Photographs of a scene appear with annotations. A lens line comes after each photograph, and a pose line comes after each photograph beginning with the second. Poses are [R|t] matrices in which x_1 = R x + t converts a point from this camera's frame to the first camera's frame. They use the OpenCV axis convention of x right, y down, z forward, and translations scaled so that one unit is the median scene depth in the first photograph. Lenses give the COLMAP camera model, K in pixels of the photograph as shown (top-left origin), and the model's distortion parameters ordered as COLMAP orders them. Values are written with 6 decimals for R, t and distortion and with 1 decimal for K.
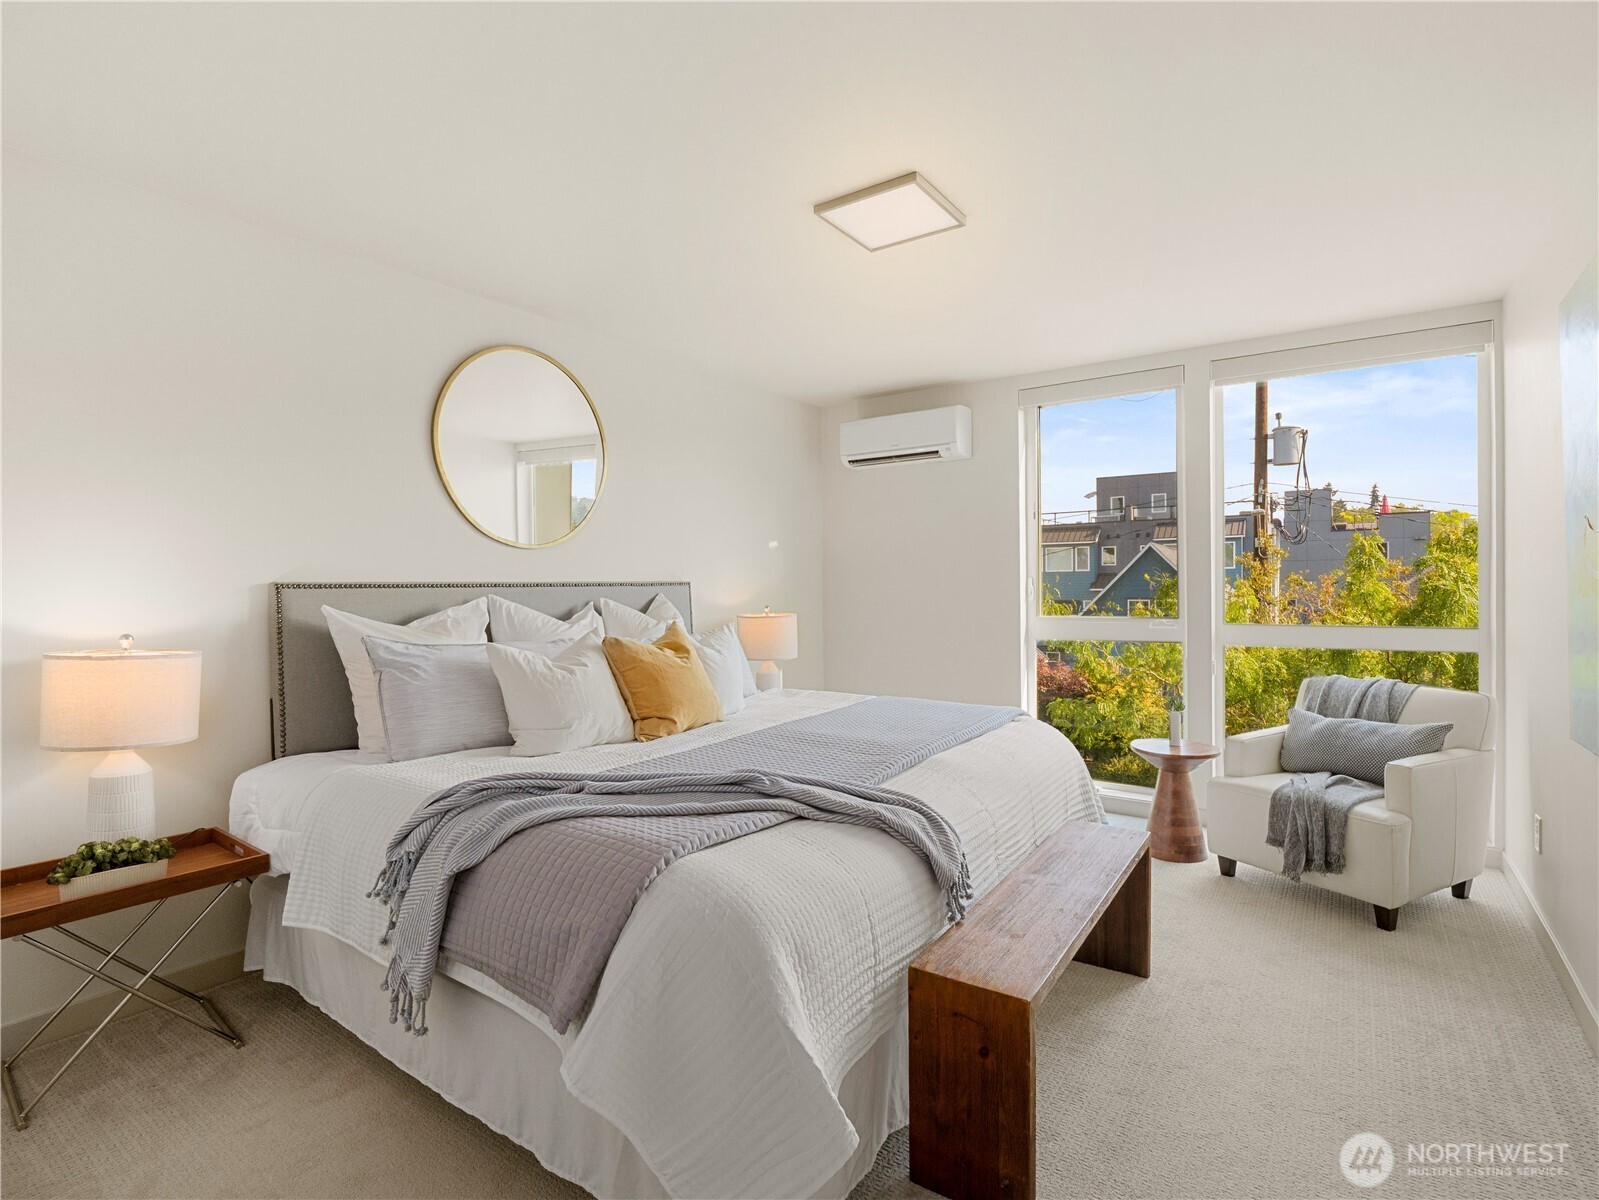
lens RADIAL K [[778.0, 0, 807.5], [0, 778.0, 594.1], [0, 0, 1]] dist [0.000552, -0.017377]
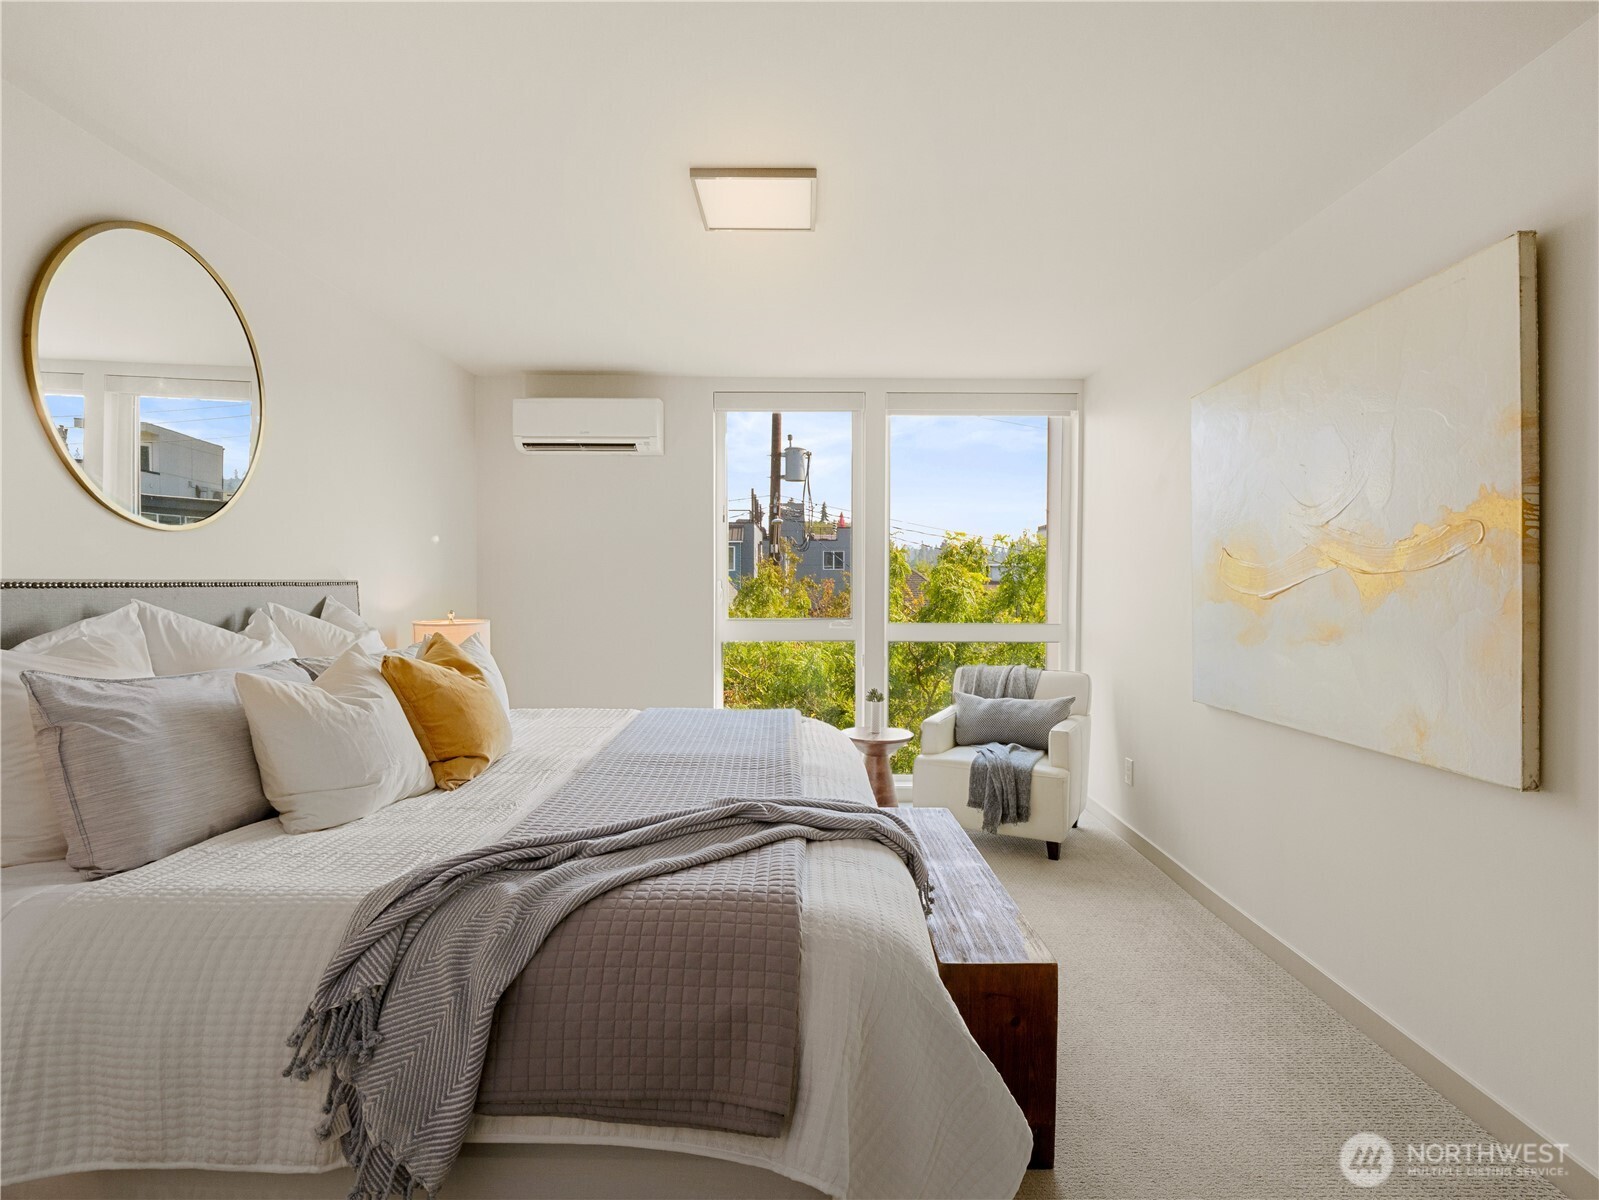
lens RADIAL K [[810.0, 0, 796.4], [0, 810.0, 607.7], [0, 0, 1]] dist [-0.000111, -0.011405]
pose [[0.822864, -0.005437, 0.568213, -0.355540], [-0.004870, 0.999850, 0.016620, -0.006501], [-0.568218, -0.016444, 0.822714, 0.128426]]
